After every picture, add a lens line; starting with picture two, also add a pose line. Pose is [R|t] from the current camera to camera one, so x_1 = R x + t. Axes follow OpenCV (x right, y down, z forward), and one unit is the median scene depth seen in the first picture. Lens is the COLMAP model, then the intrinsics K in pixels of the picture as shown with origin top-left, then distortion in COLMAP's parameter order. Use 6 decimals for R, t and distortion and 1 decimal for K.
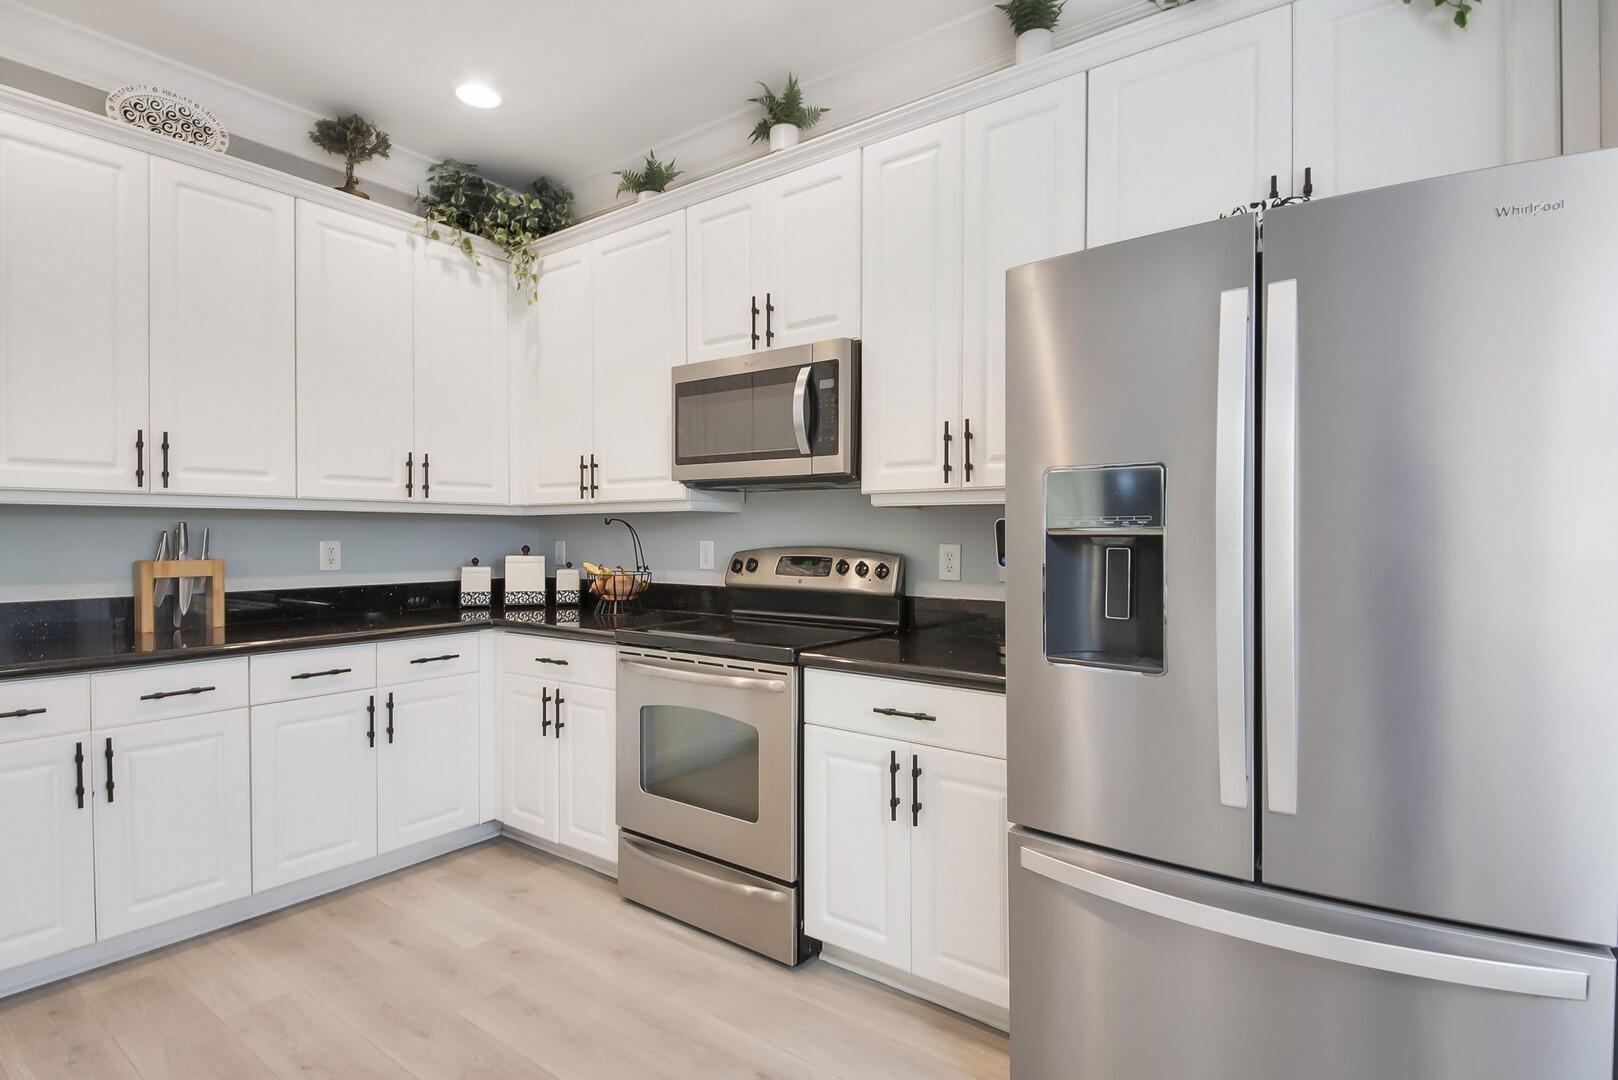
lens RADIAL K [[837.6, 0, 757.1], [0, 837.6, 539.5], [0, 0, 1]] dist [0.007519, -0.004071]
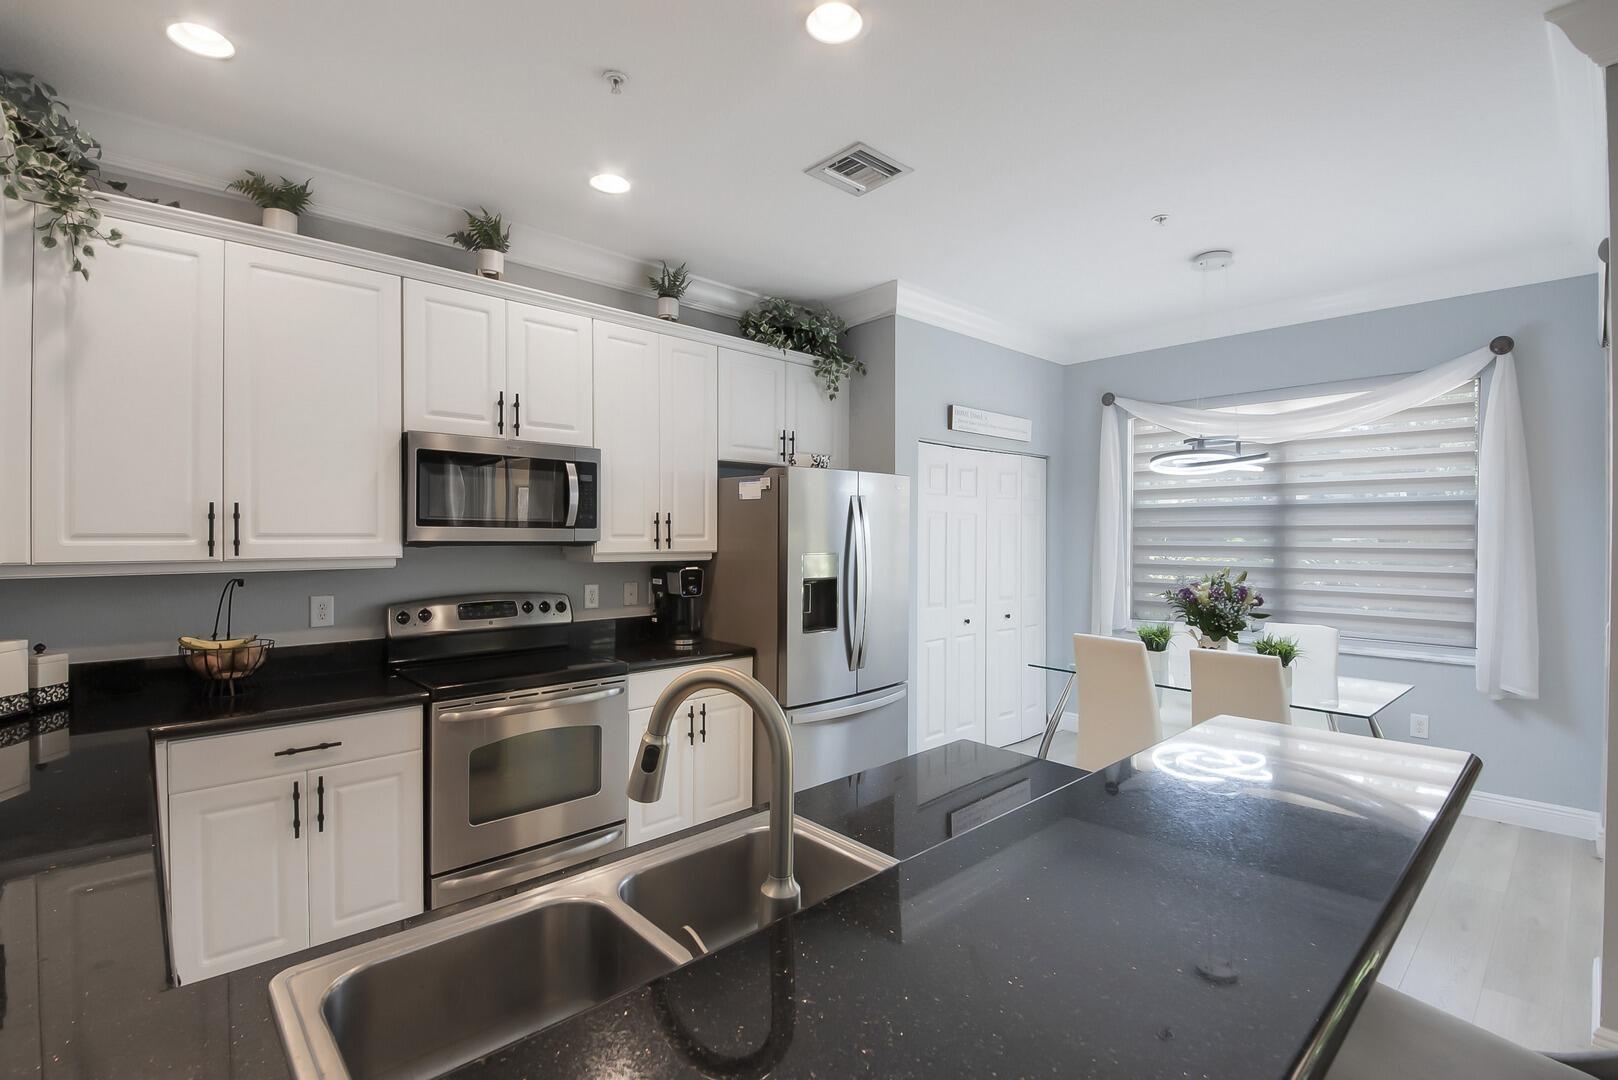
lens RADIAL K [[736.5, 0, 812.9], [0, 736.5, 540.4], [0, 0, 1]] dist [-0.000390, -0.002836]
pose [[0.141565, -0.010750, 0.989871, -0.969756], [0.005757, 0.999933, 0.010036, -0.080085], [-0.989912, 0.004278, 0.141617, 0.390595]]
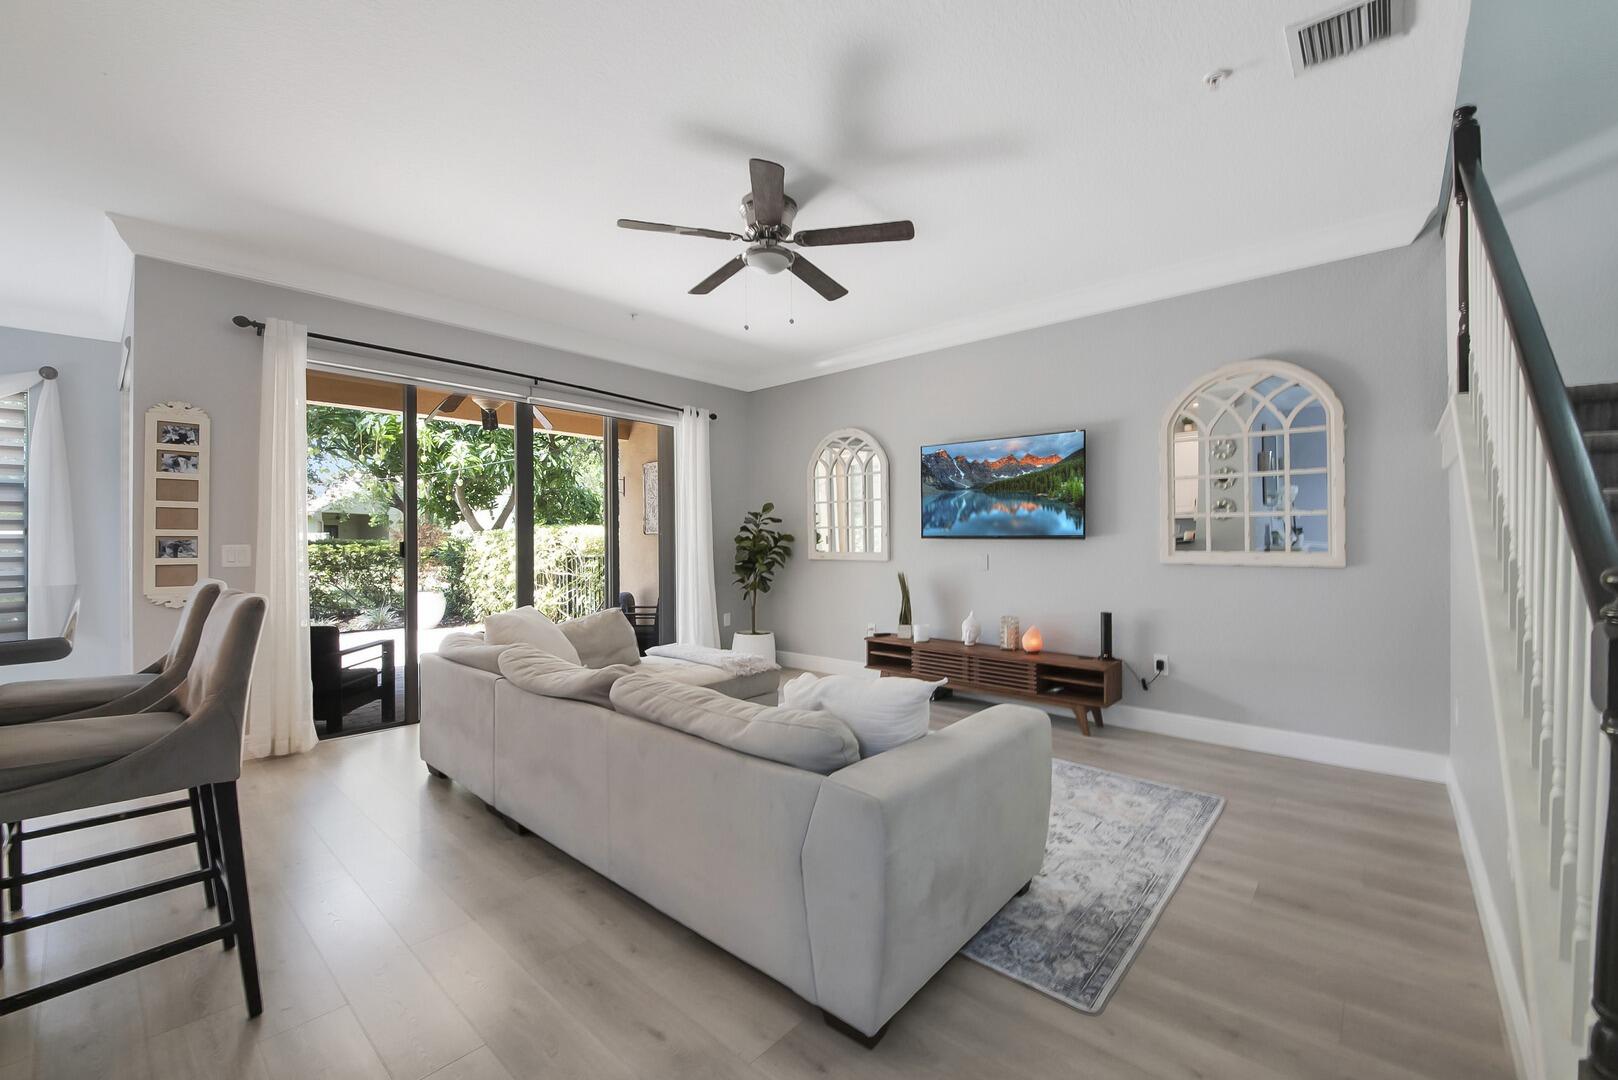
lens RADIAL K [[627.5, 0, 808.3], [0, 627.5, 552.2], [0, 0, 1]] dist [0.011844, -0.000161]
pose [[-0.999003, -0.004006, 0.044472, -1.450194], [-0.002585, 0.999485, 0.031974, -0.018163], [-0.044578, 0.031828, -0.998499, 0.867140]]
